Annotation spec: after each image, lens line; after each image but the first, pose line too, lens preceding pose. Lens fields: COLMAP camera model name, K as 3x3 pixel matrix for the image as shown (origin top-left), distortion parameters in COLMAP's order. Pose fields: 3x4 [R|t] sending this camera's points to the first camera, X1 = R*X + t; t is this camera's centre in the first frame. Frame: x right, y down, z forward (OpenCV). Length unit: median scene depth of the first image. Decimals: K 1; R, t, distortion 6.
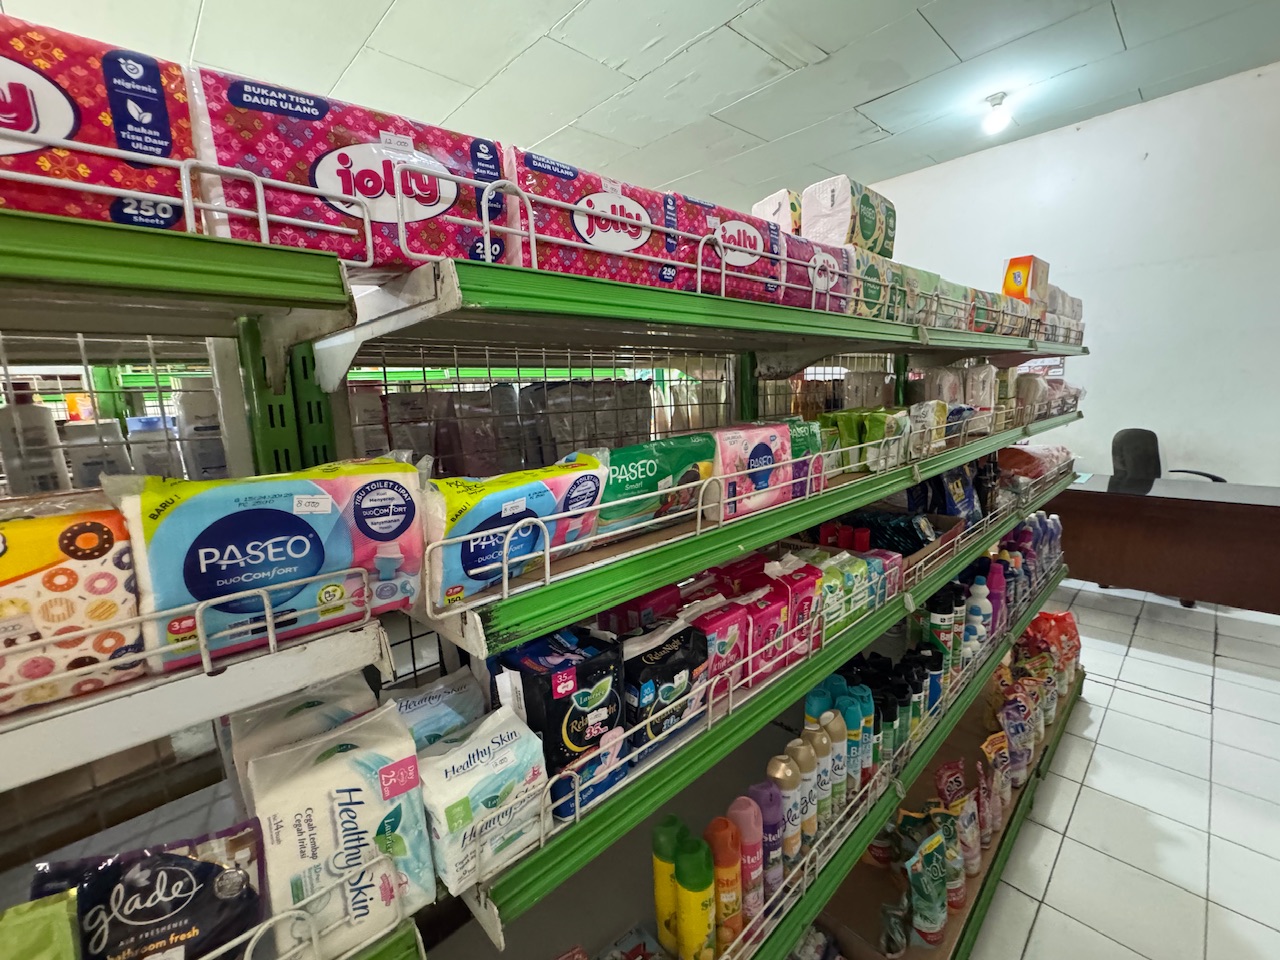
lens RADIAL K [[547.5, 0, 646.0], [0, 547.5, 473.8], [0, 0, 1]] dist [-0.001696, -0.000718]
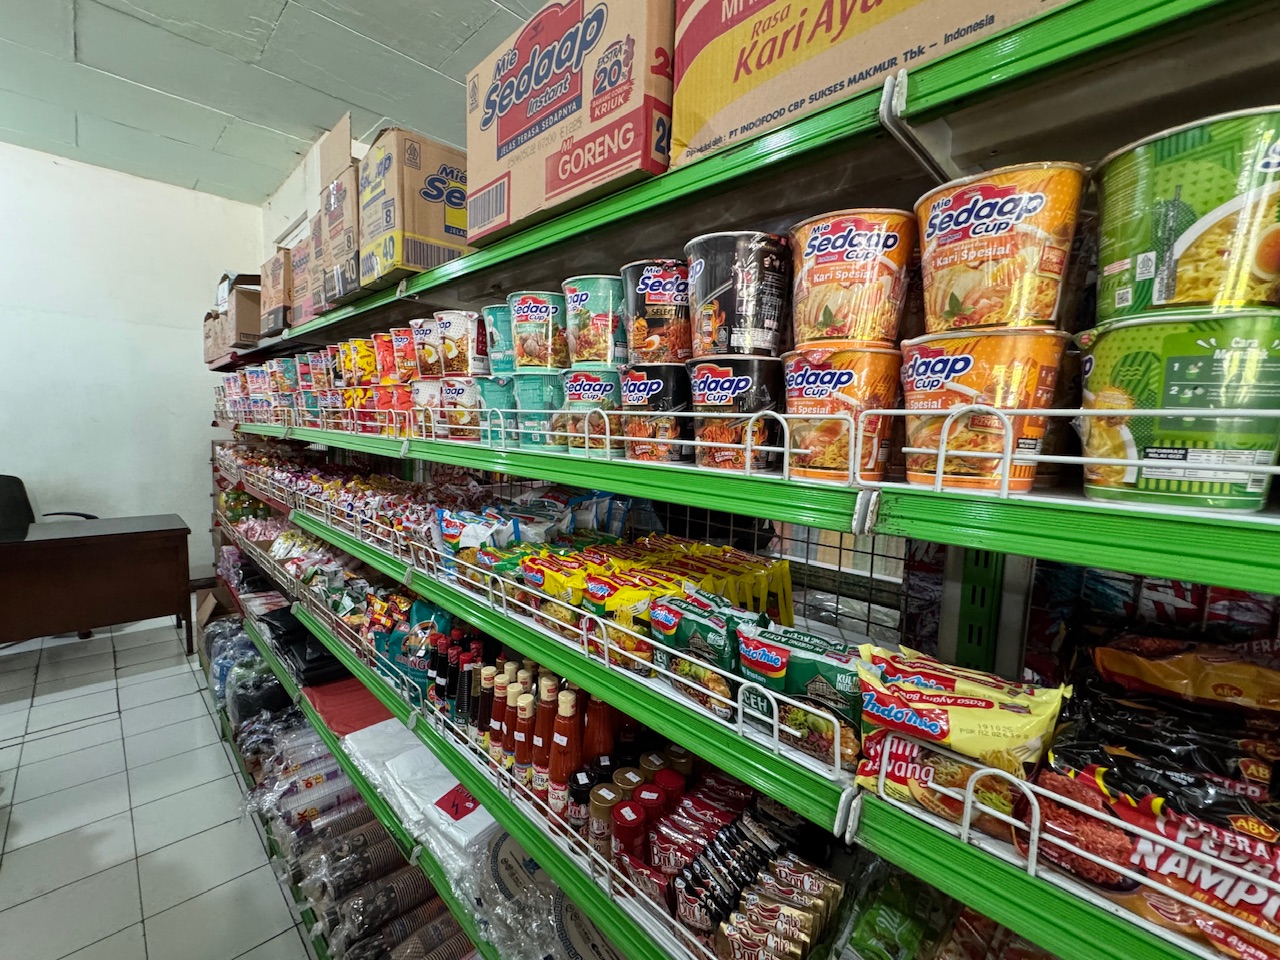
lens RADIAL K [[547.5, 0, 645.8], [0, 547.5, 478.4], [0, 0, 1]] dist [-0.001696, -0.000718]
pose [[-0.020852, -0.047392, 0.998659, -0.095263], [0.132130, 0.989984, 0.049739, 0.025428], [-0.991013, 0.132990, -0.014381, -0.126379]]
